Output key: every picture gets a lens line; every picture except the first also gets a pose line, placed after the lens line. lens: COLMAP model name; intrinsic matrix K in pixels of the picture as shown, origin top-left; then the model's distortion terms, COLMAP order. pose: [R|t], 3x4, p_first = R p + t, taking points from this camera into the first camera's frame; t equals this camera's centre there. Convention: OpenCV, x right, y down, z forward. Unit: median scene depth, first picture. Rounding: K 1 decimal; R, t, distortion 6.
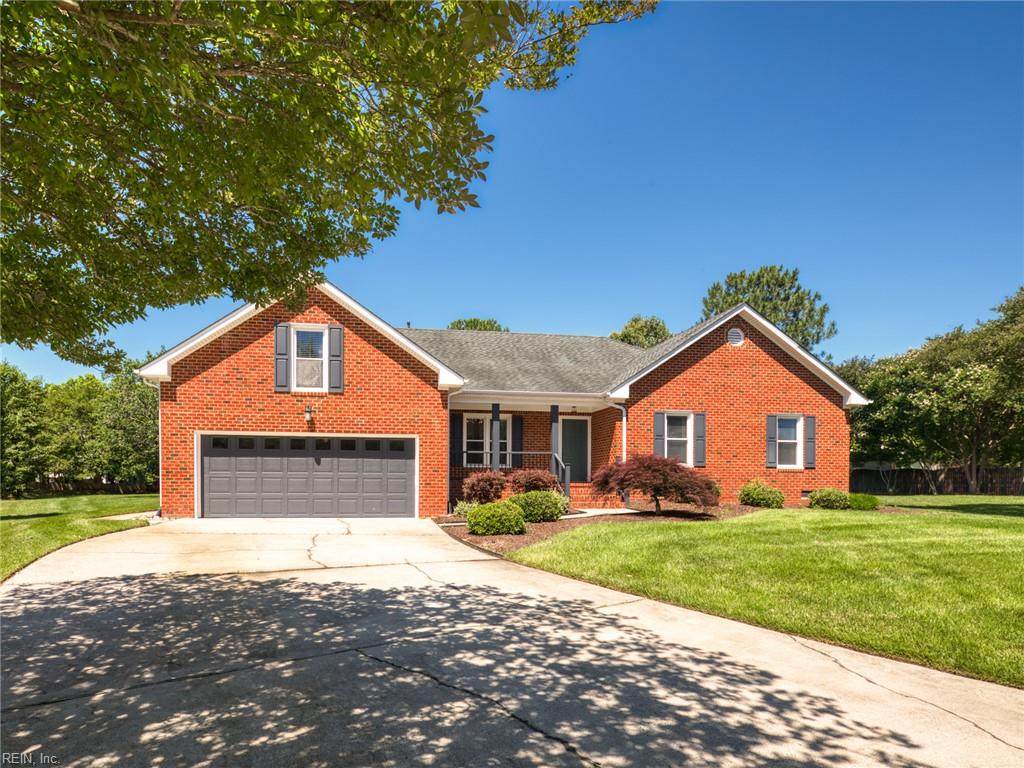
lens RADIAL K [[571.8, 0, 512.0], [0, 571.8, 384.0], [0, 0, 1]] dist [-0.002381, -0.000201]
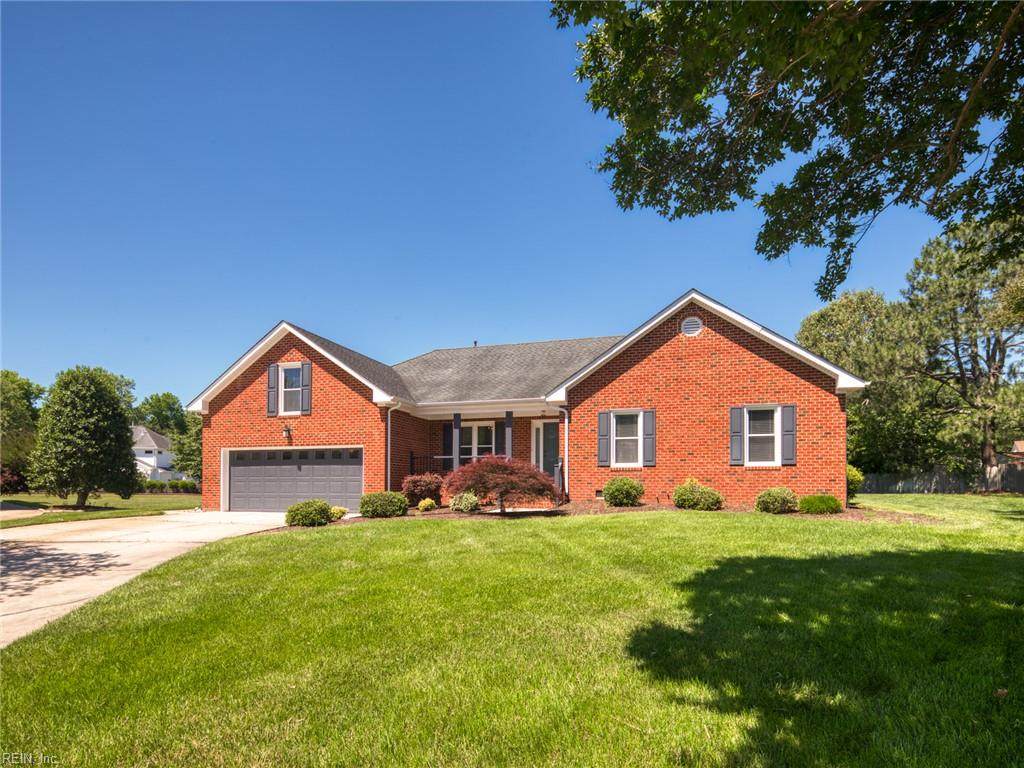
lens RADIAL K [[567.7, 0, 512.0], [0, 567.7, 384.0], [0, 0, 1]] dist [0.021446, -0.000063]
pose [[0.903402, -0.081894, -0.420901, 0.540564], [0.078586, 0.996588, -0.025232, 0.013117], [0.421532, -0.010282, 0.906755, 0.031578]]
